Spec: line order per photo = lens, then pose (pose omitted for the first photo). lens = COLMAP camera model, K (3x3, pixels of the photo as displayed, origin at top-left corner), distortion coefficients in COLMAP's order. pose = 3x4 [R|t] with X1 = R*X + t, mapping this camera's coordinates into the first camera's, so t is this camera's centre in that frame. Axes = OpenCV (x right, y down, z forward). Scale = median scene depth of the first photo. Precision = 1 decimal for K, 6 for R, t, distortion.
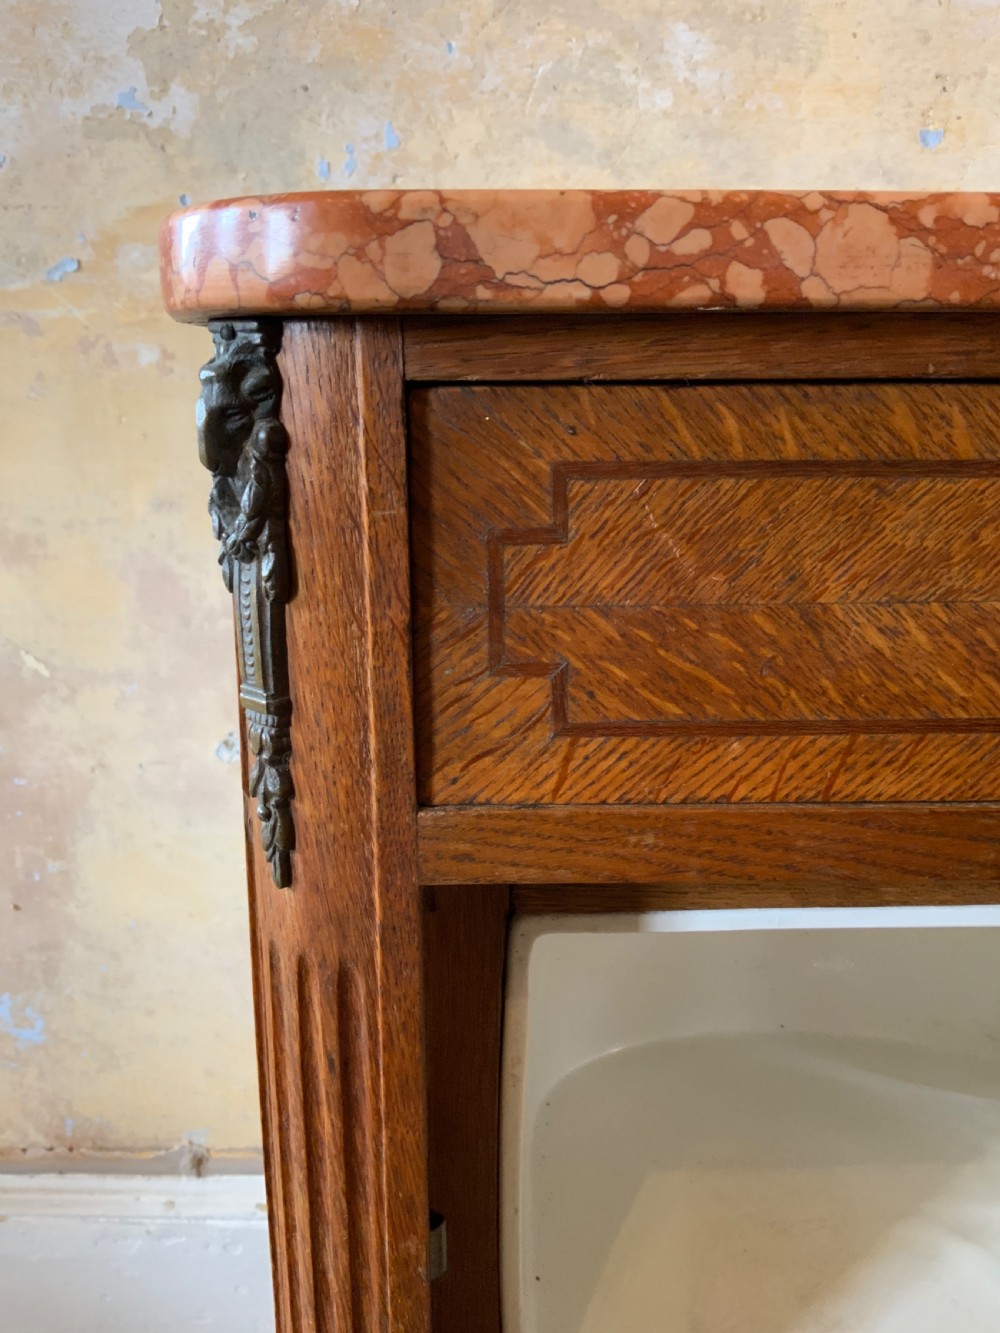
lens RADIAL K [[1120.7, 0, 501.1], [0, 1120.7, 654.8], [0, 0, 1]] dist [0.014227, -0.046056]
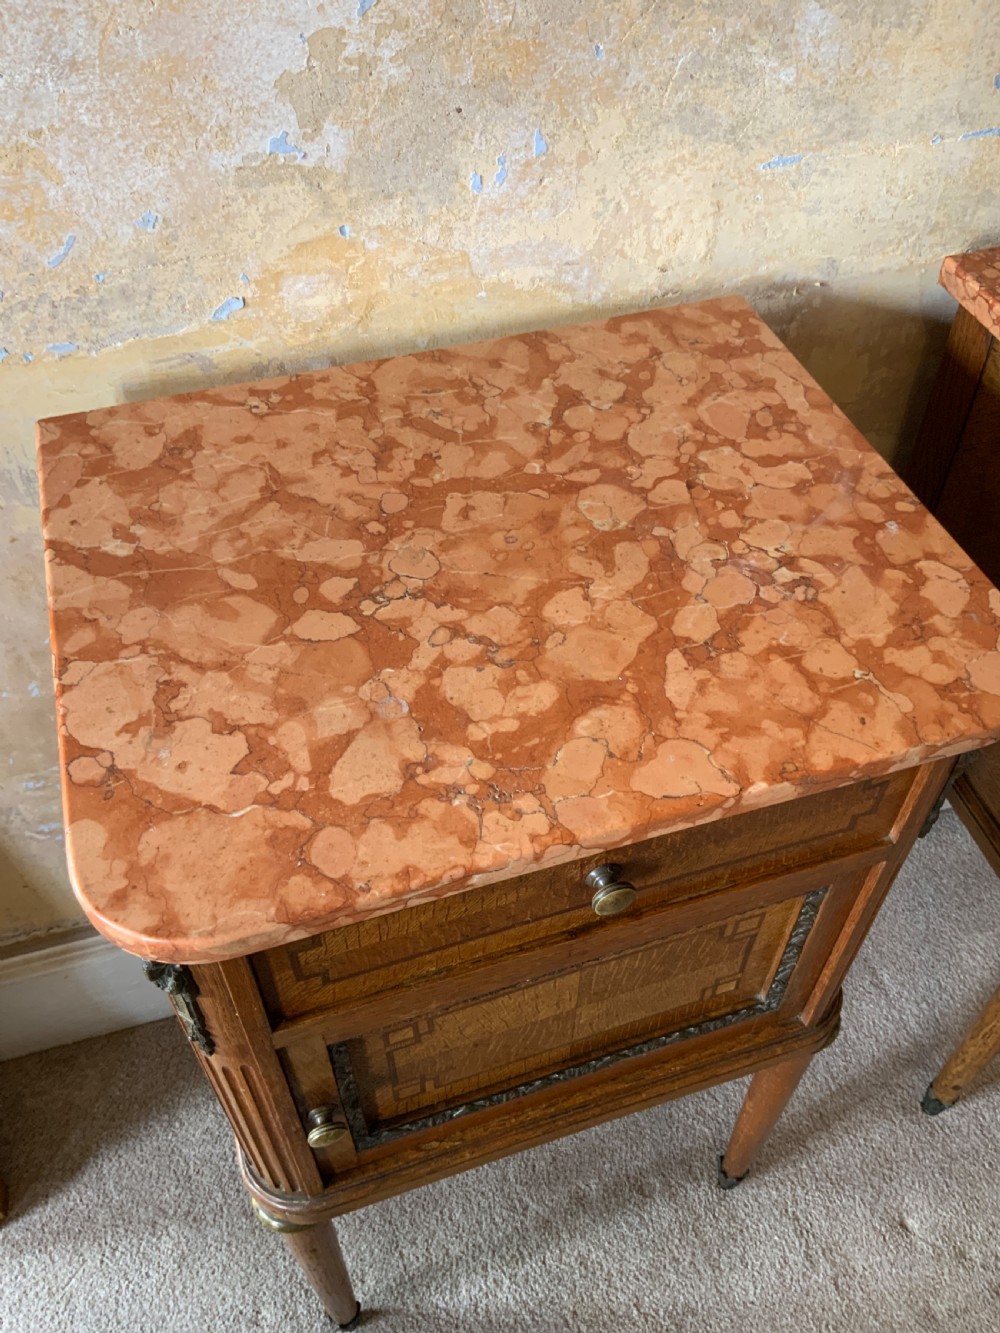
lens RADIAL K [[1121.2, 0, 492.5], [0, 1121.2, 667.1], [0, 0, 1]] dist [-0.017366, -0.003463]
pose [[0.959043, -0.223683, 0.173787, -1.141241], [0.088445, 0.819321, 0.566472, -1.757581], [-0.269097, -0.527900, 0.805548, -0.163040]]
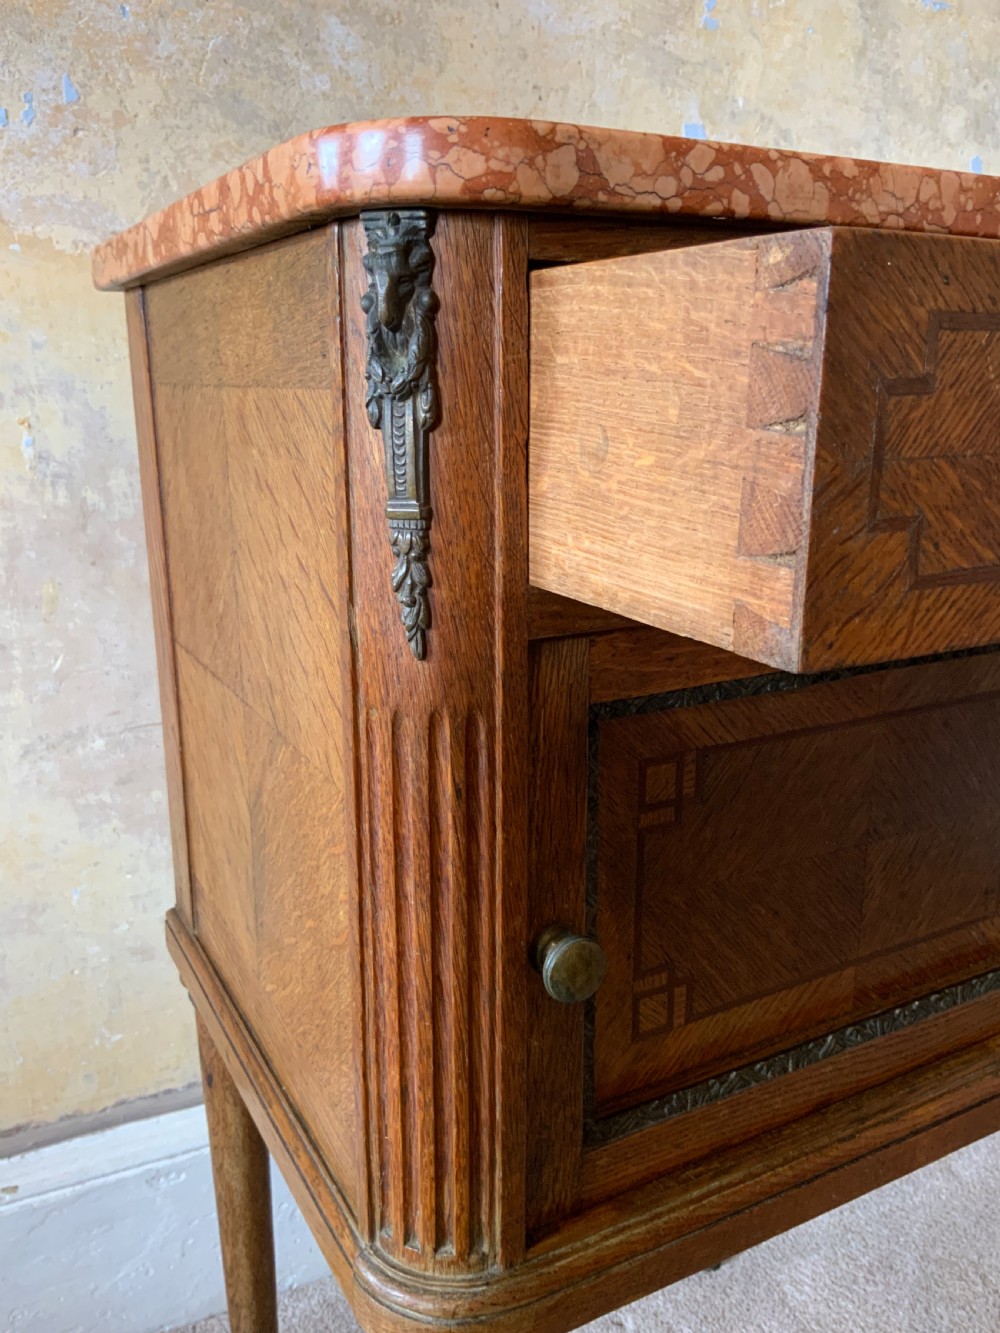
lens RADIAL K [[1120.7, 0, 485.7], [0, 1120.7, 663.1], [0, 0, 1]] dist [0.014227, -0.046056]
pose [[0.894178, -0.110279, 0.433917, -0.700530], [0.107676, 0.993713, 0.030660, 0.182301], [-0.434570, 0.019307, 0.900431, -0.202599]]
